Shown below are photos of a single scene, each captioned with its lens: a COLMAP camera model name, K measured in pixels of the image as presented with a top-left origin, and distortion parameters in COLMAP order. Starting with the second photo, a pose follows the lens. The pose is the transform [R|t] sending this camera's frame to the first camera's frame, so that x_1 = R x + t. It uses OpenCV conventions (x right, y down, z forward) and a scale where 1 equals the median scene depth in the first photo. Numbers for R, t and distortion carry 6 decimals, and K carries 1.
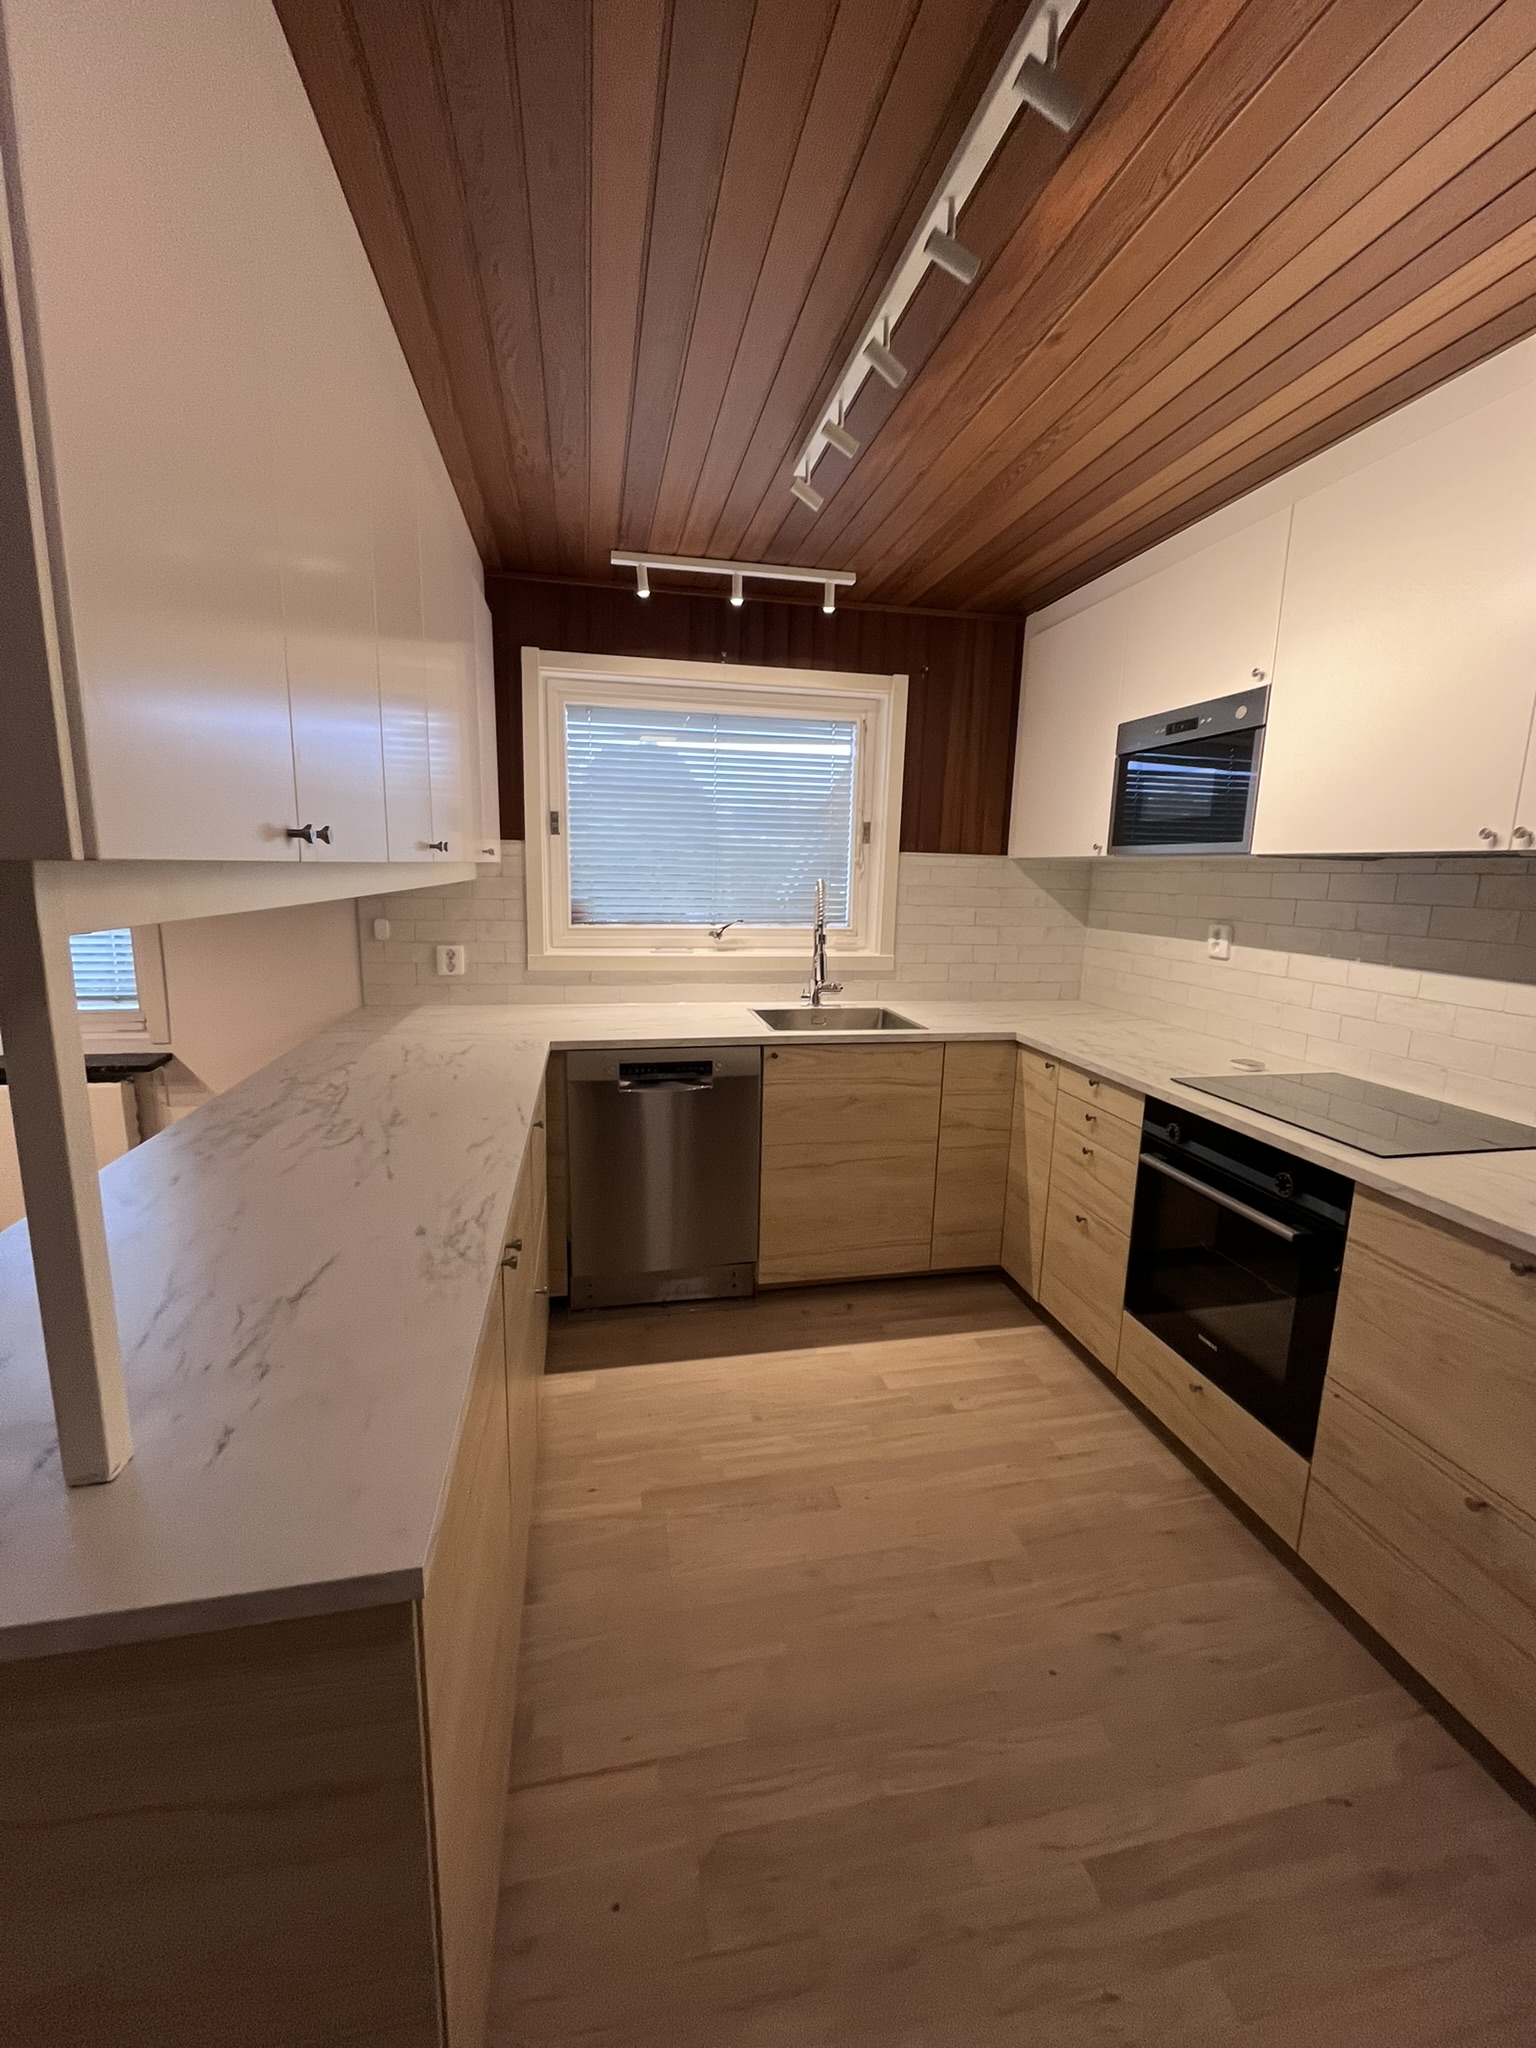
lens RADIAL K [[828.2, 0, 766.4], [0, 828.2, 1018.7], [0, 0, 1]] dist [-0.003482, -0.000036]
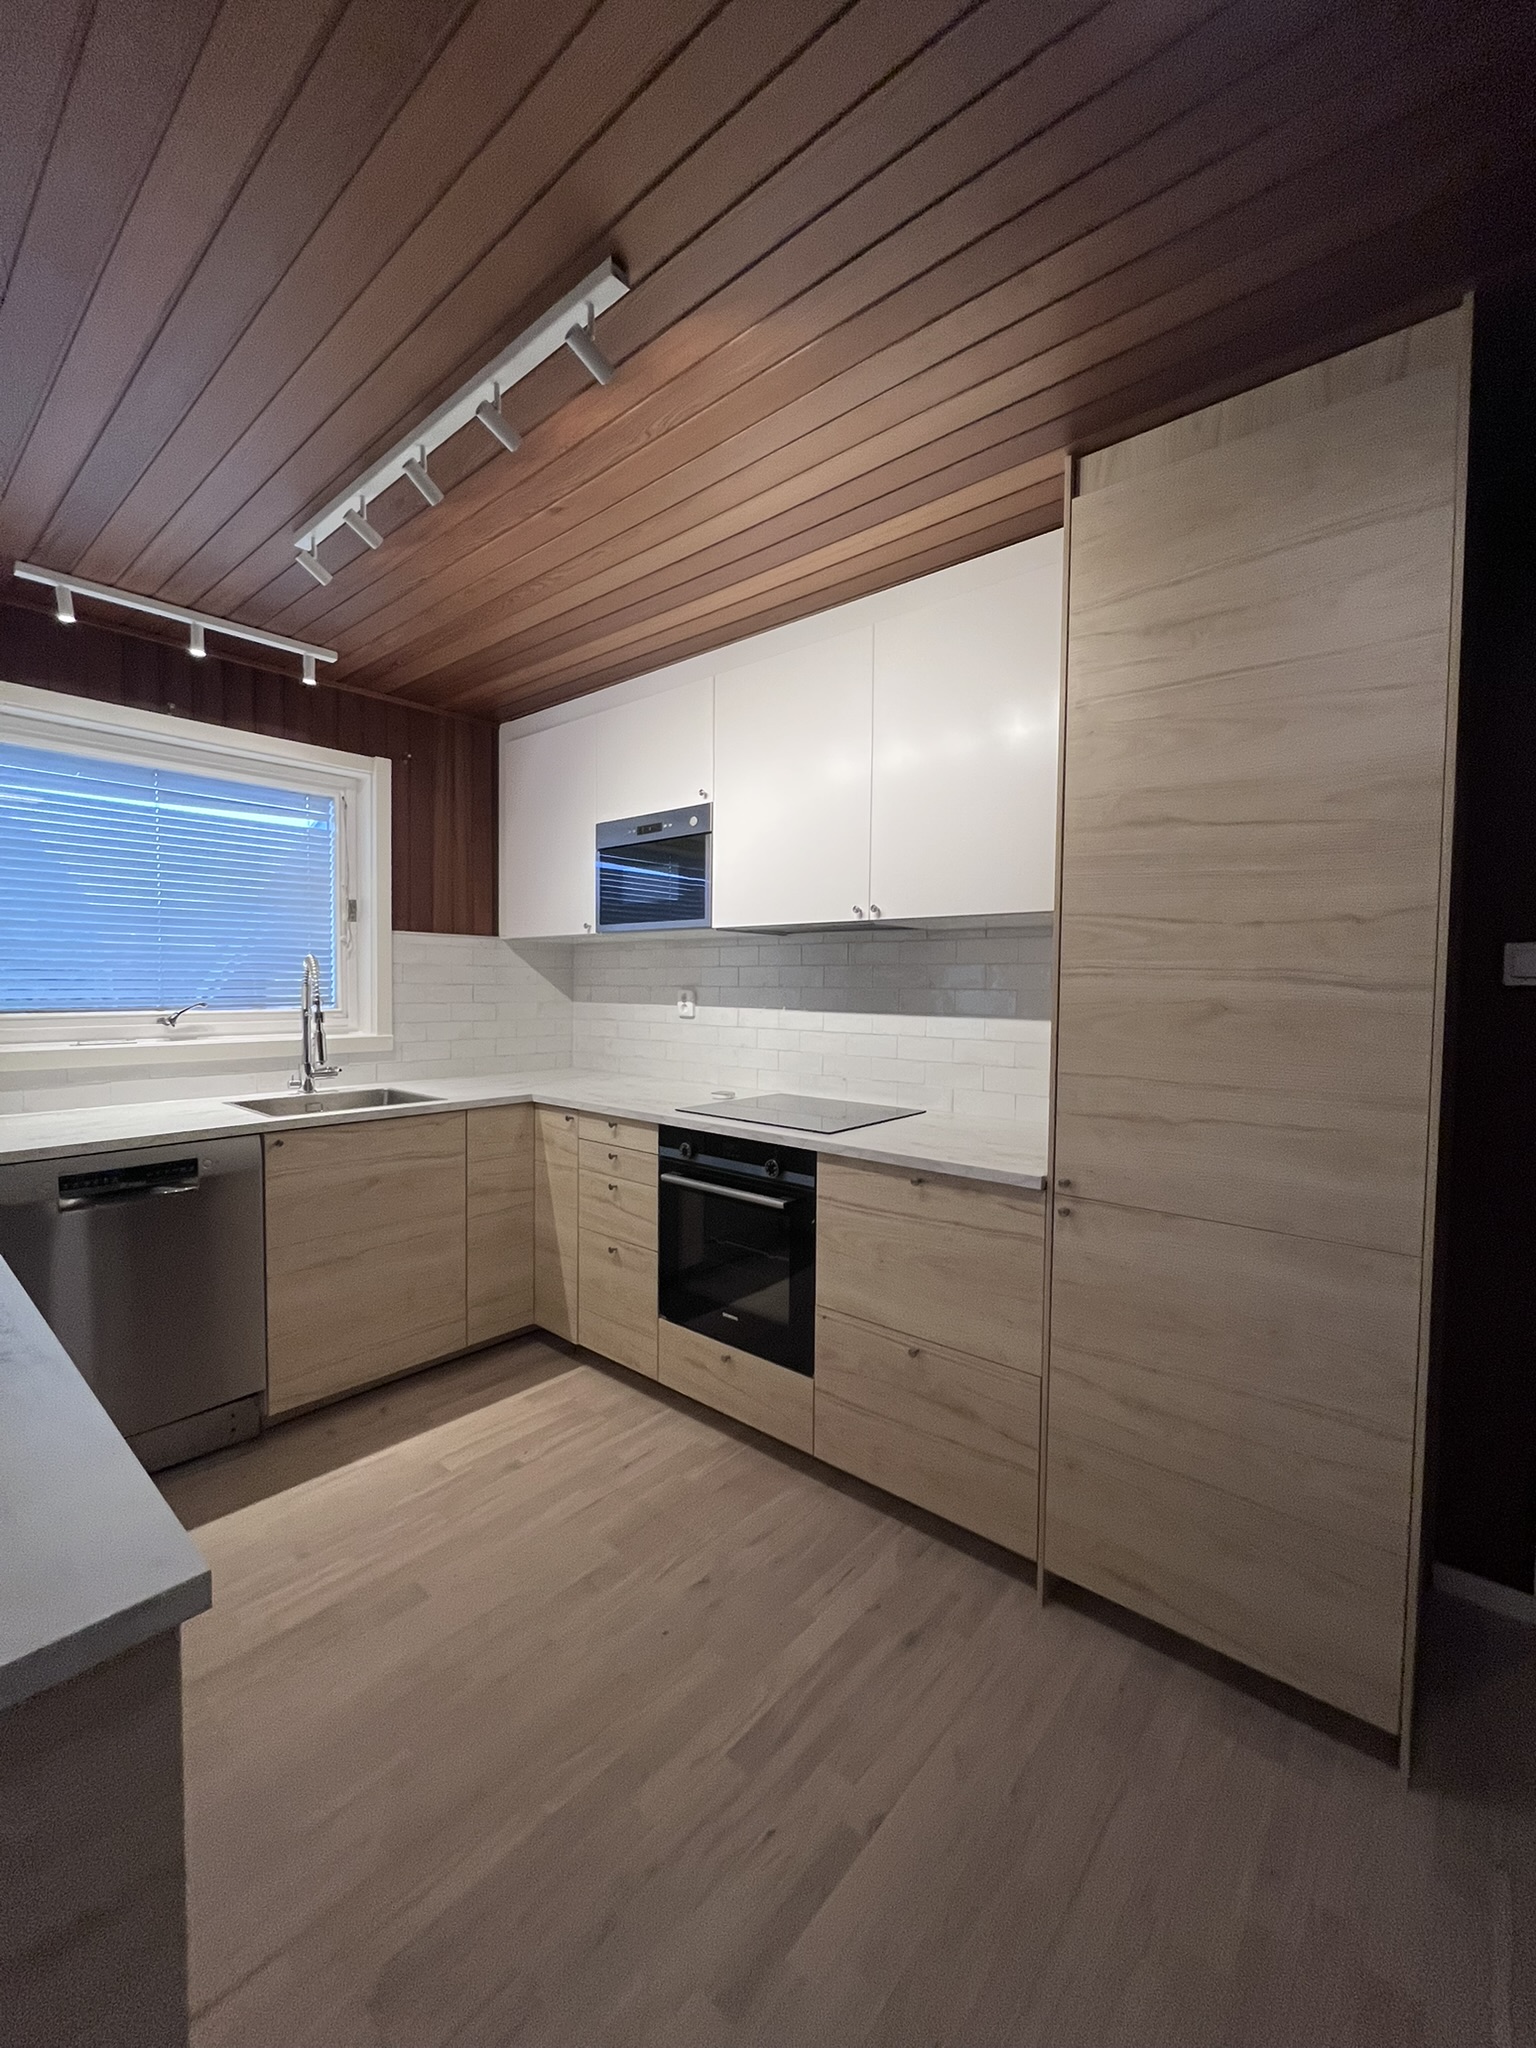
lens RADIAL K [[828.2, 0, 767.5], [0, 828.2, 1020.8], [0, 0, 1]] dist [-0.003482, -0.000036]
pose [[0.793183, -0.043382, 0.607437, -0.123176], [0.116562, 0.989833, -0.081514, 0.053634], [-0.597725, 0.135459, 0.790175, -0.050511]]
